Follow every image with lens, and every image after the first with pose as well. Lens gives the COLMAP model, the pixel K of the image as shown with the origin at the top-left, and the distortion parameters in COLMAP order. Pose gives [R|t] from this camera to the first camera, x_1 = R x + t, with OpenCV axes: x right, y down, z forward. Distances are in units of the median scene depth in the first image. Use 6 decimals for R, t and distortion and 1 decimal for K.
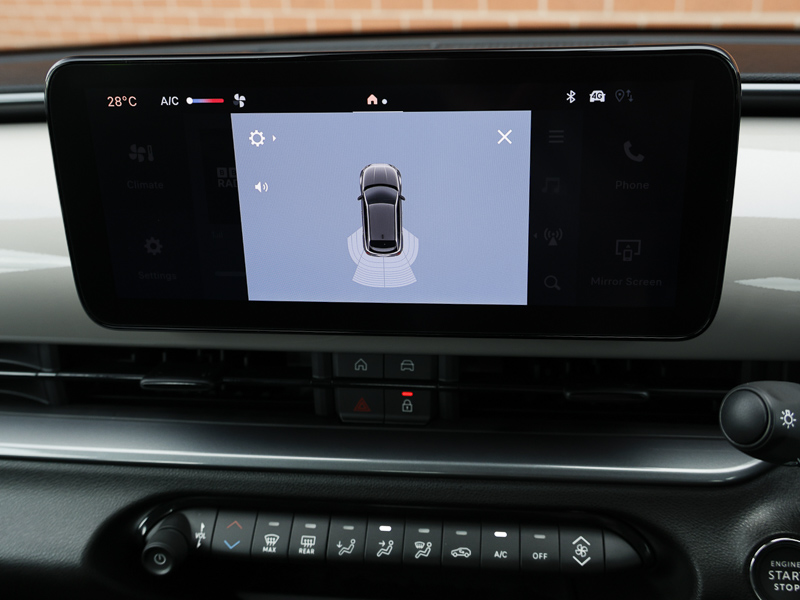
lens RADIAL K [[793.4, 0, 400.0], [0, 793.4, 300.0], [0, 0, 1]] dist [0.018277, 0.038794]
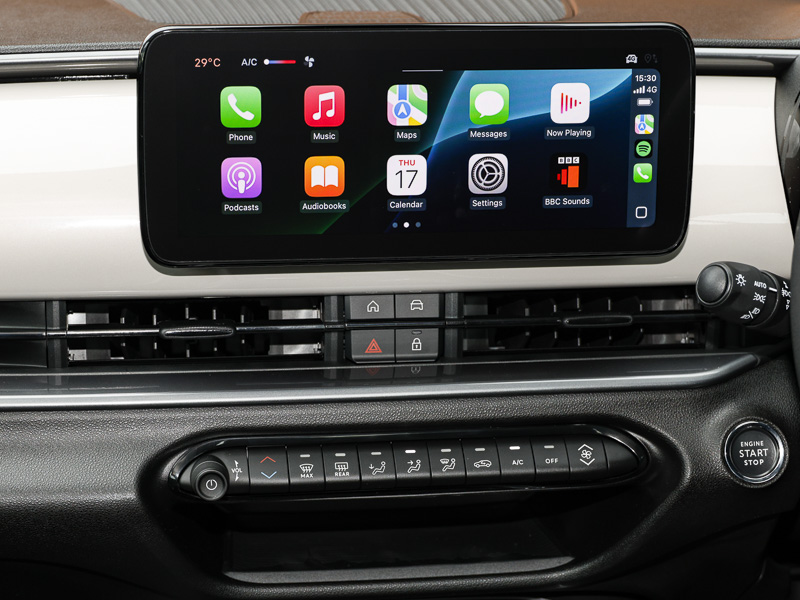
lens RADIAL K [[1542.5, 0, 400.0], [0, 1542.5, 300.0], [0, 0, 1]] dist [0.051856, -0.054639]
pose [[0.974372, -0.033508, 0.222433, -0.501337], [0.054042, 0.994752, -0.086880, 0.269685], [-0.218355, 0.096674, 0.971069, -1.071423]]
